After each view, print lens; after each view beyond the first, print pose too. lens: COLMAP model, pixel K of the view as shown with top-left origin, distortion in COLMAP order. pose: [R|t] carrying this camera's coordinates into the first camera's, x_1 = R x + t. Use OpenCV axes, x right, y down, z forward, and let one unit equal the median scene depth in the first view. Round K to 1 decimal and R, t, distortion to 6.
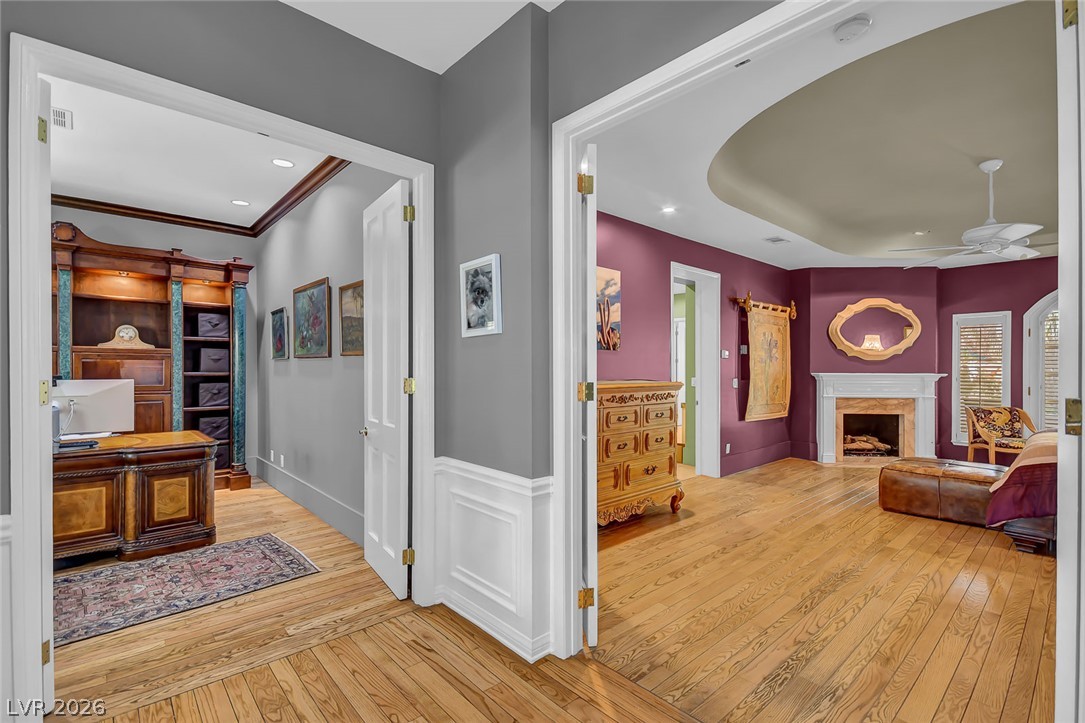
lens RADIAL K [[495.2, 0, 540.5], [0, 495.2, 364.5], [0, 0, 1]] dist [0.000598, -0.000136]
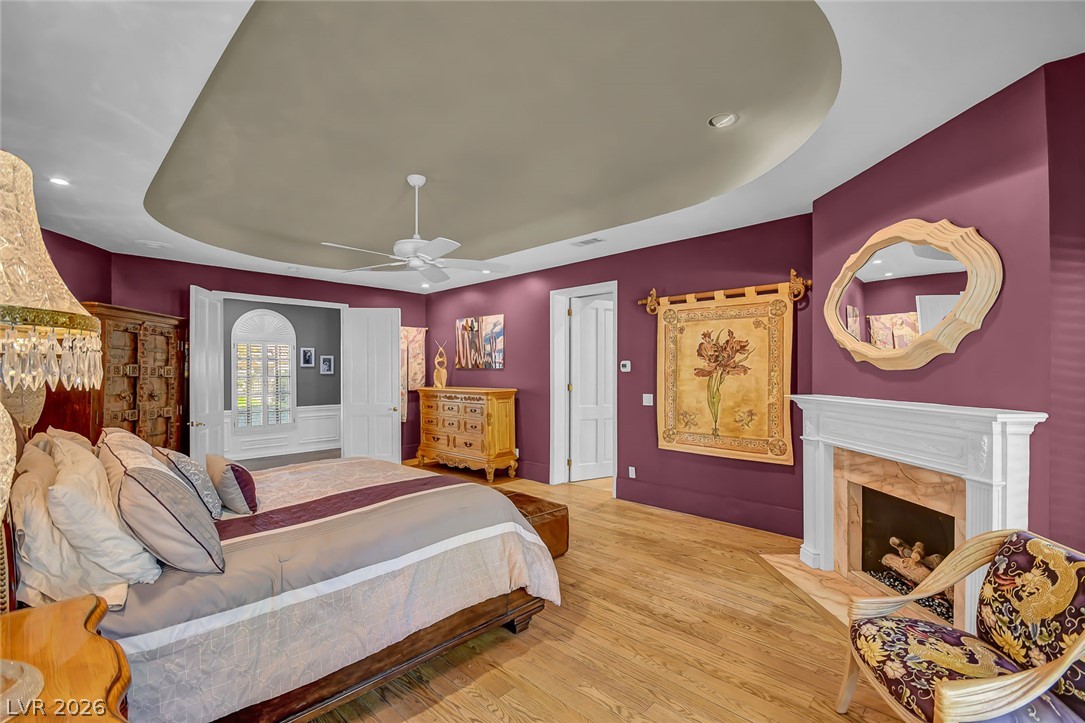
lens RADIAL K [[476.2, 0, 540.7], [0, 476.2, 371.4], [0, 0, 1]] dist [0.001326, -0.000636]
pose [[0.079161, -0.004266, -0.996853, 1.812915], [0.006291, 0.999973, -0.003780, -0.013958], [0.996842, -0.005972, 0.079186, 1.143485]]
